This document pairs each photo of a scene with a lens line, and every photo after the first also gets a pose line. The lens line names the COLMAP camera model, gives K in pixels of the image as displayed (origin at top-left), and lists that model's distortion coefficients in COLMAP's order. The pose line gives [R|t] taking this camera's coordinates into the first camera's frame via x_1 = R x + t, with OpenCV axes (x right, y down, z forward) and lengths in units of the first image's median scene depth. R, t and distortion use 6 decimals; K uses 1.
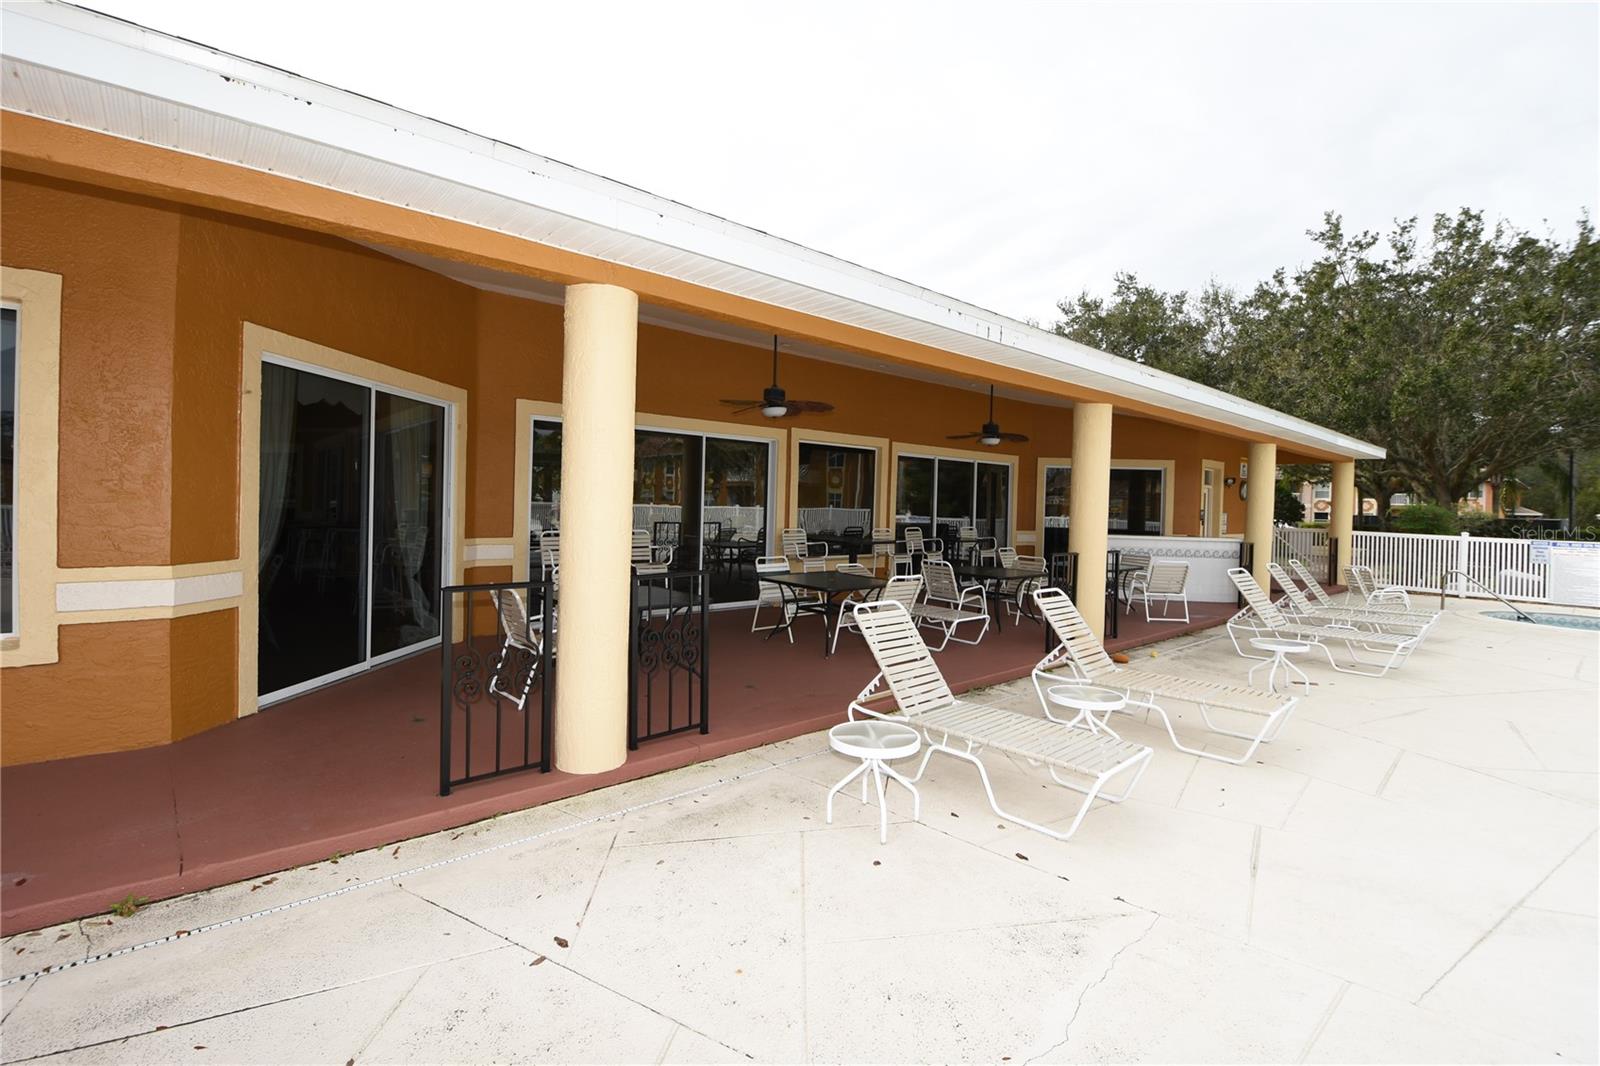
lens RADIAL K [[706.8, 0, 793.0], [0, 706.8, 513.1], [0, 0, 1]] dist [0.002617, -0.015002]
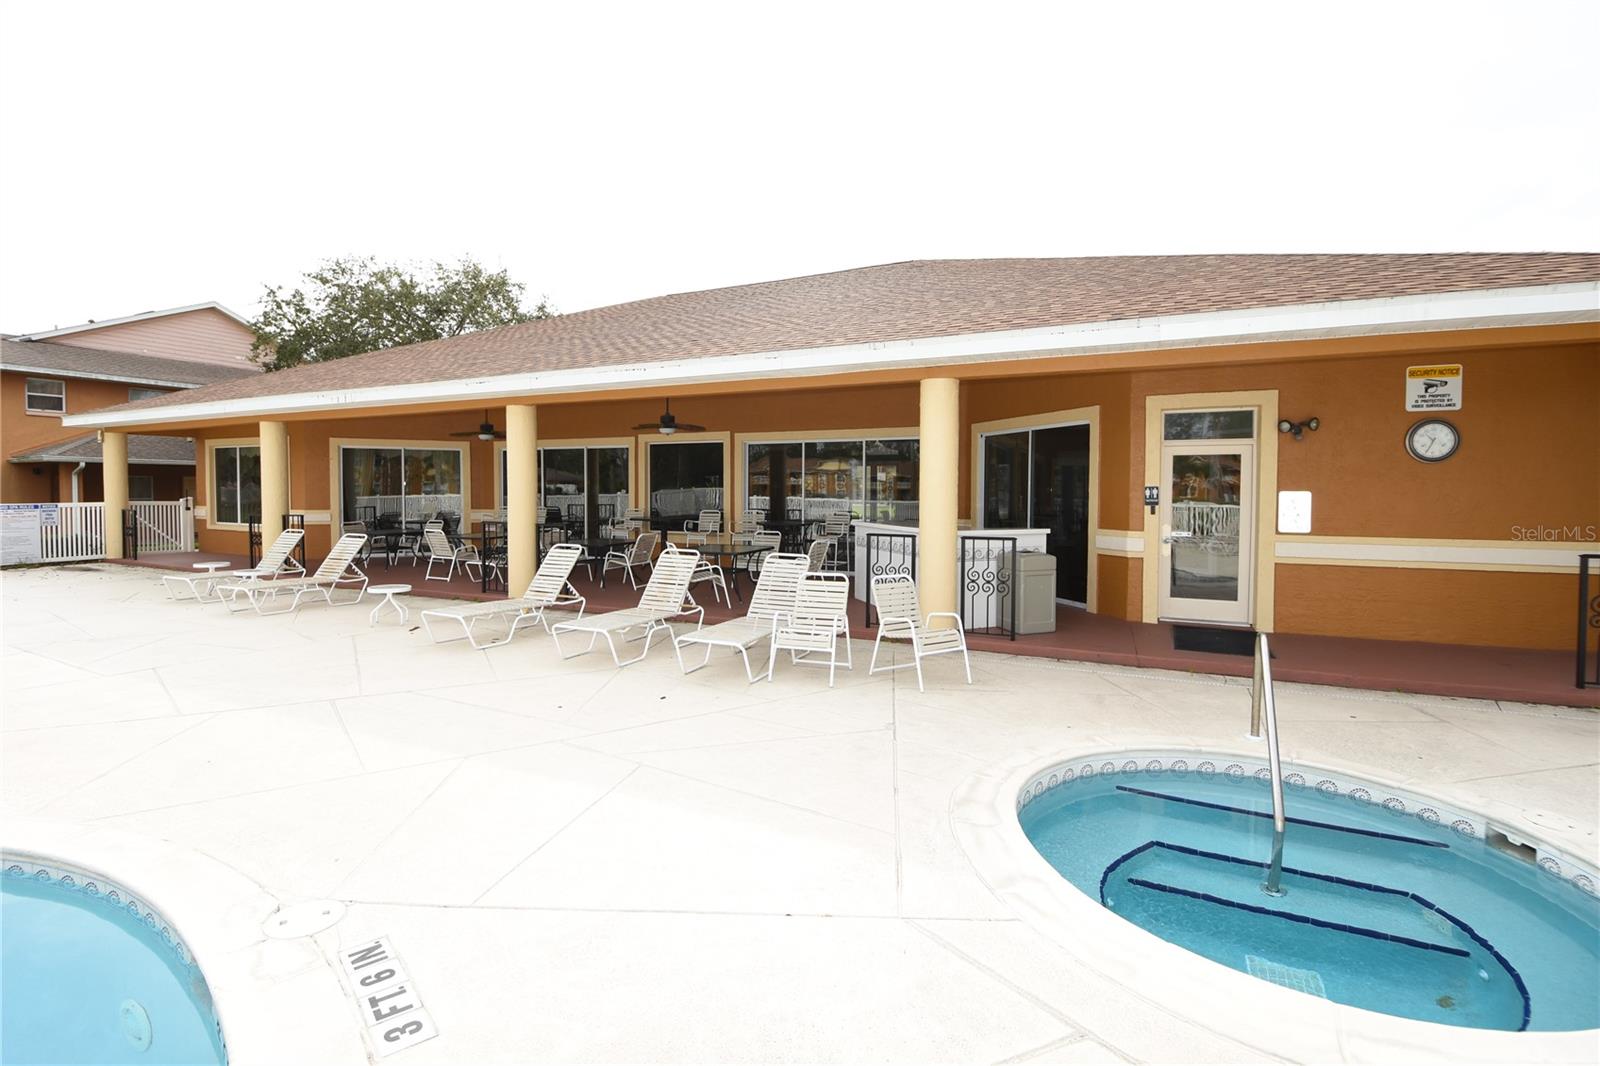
lens RADIAL K [[706.8, 0, 793.0], [0, 706.8, 513.1], [0, 0, 1]] dist [0.002617, -0.015002]
pose [[0.406011, 0.008151, -0.913832, 1.392307], [-0.002048, 0.999966, 0.008010, 0.020903], [0.913866, -0.001381, 0.406014, 0.729641]]
